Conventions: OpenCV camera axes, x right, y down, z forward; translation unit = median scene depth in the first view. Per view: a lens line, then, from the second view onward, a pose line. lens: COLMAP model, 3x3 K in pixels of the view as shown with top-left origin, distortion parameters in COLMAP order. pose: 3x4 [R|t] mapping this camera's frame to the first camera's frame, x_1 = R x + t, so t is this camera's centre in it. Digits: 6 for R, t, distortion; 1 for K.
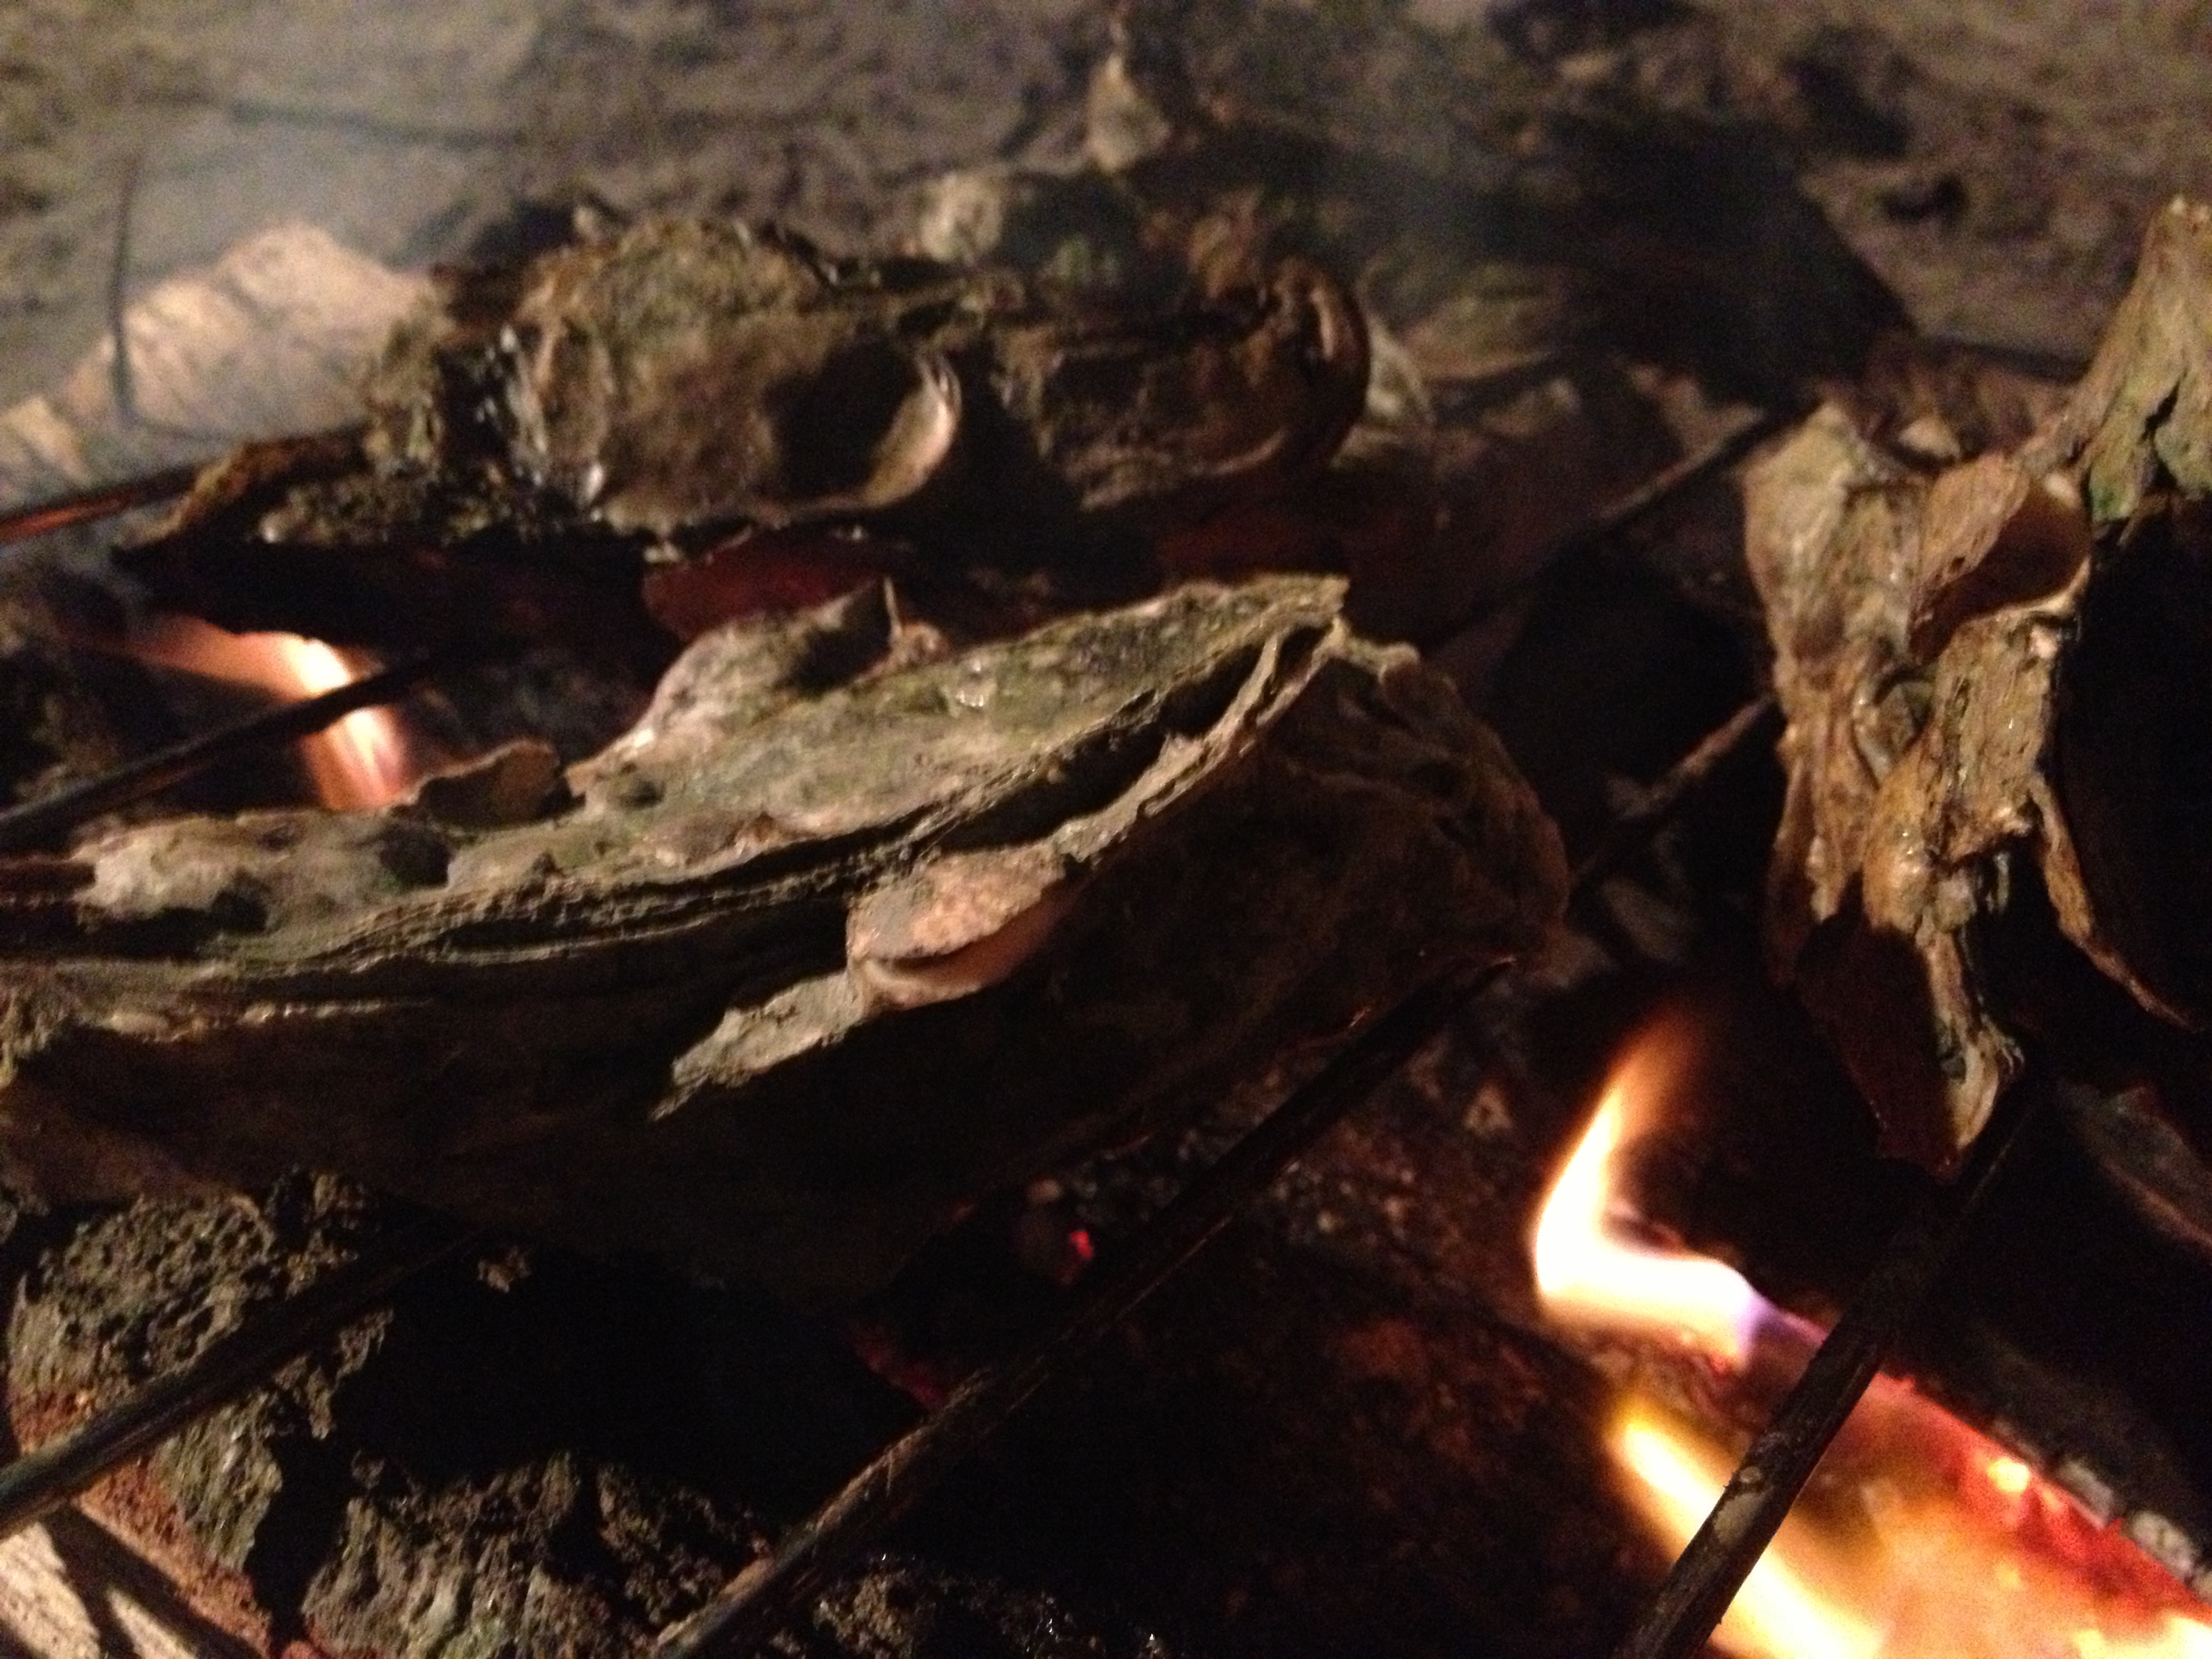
lens RADIAL K [[2264.3, 0, 1102.7], [0, 2264.3, 782.8], [0, 0, 1]] dist [0.115469, -0.363973]
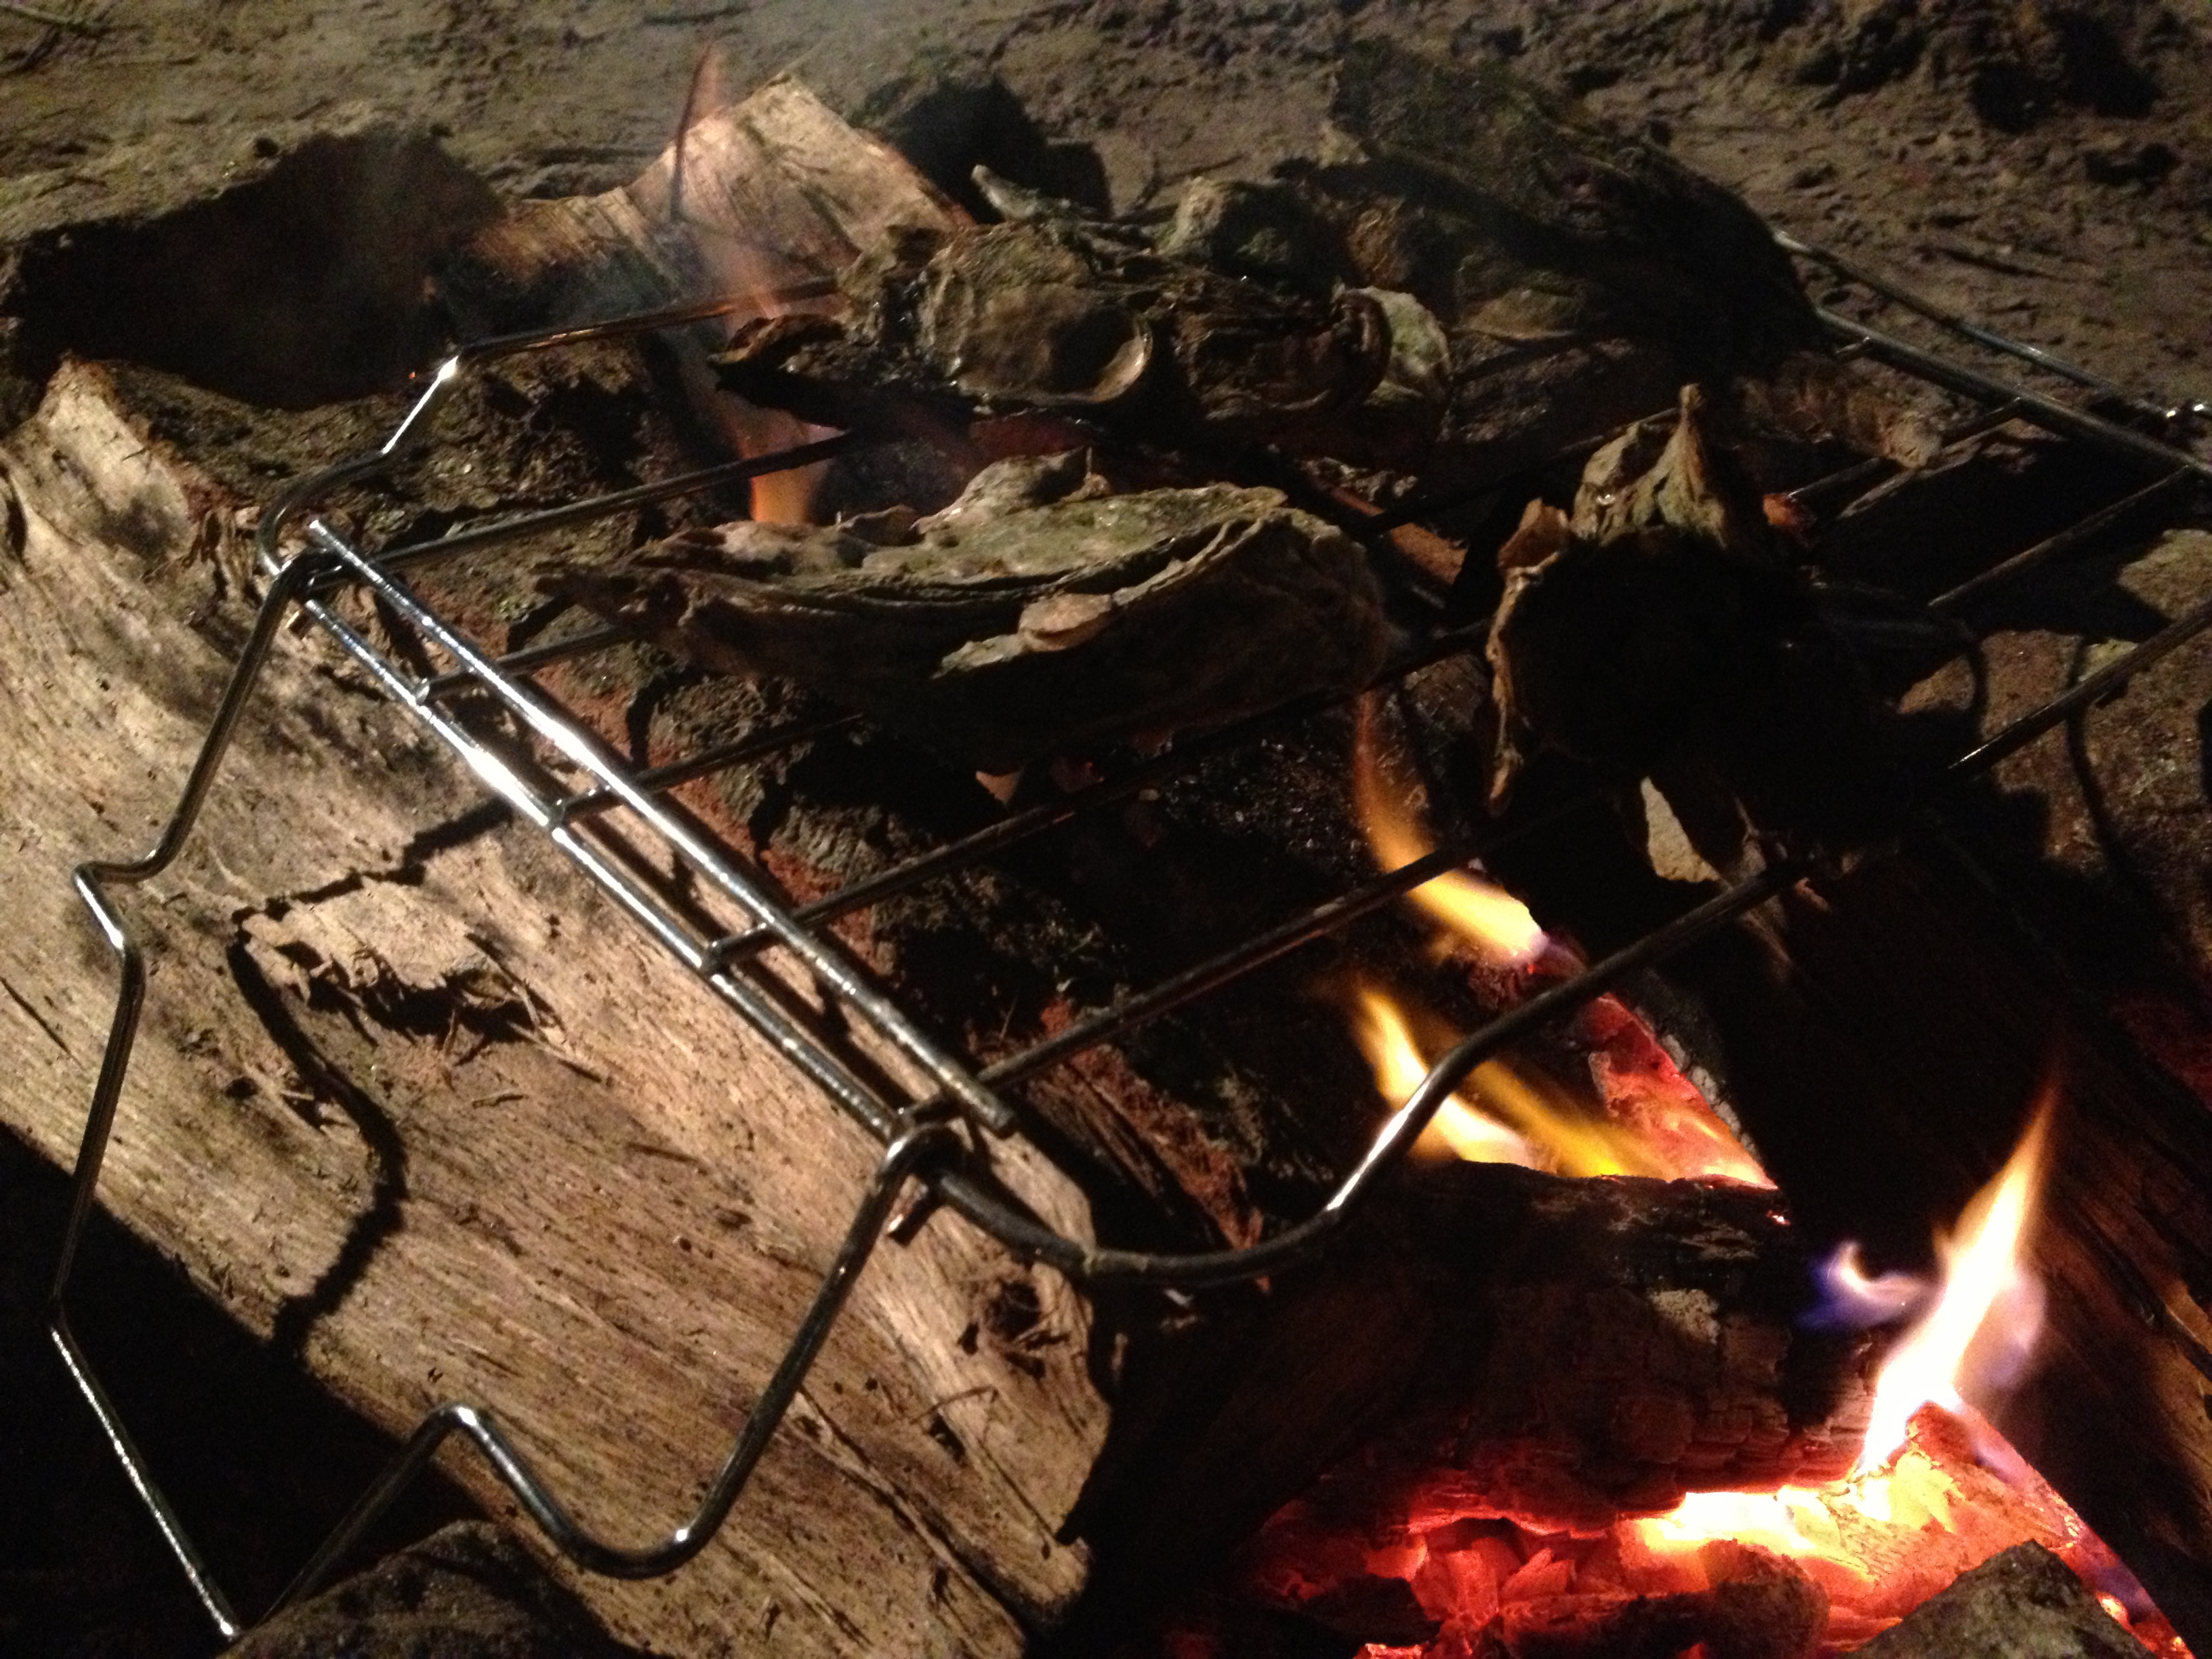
lens RADIAL K [[2238.7, 0, 1106.0], [0, 2238.7, 829.5], [0, 0, 1]] dist [0.159806, -0.305265]
pose [[0.975544, 0.186143, -0.116898, 0.247490], [-0.167727, 0.974132, 0.151438, -0.076274], [0.142064, -0.128128, 0.981530, -1.132626]]
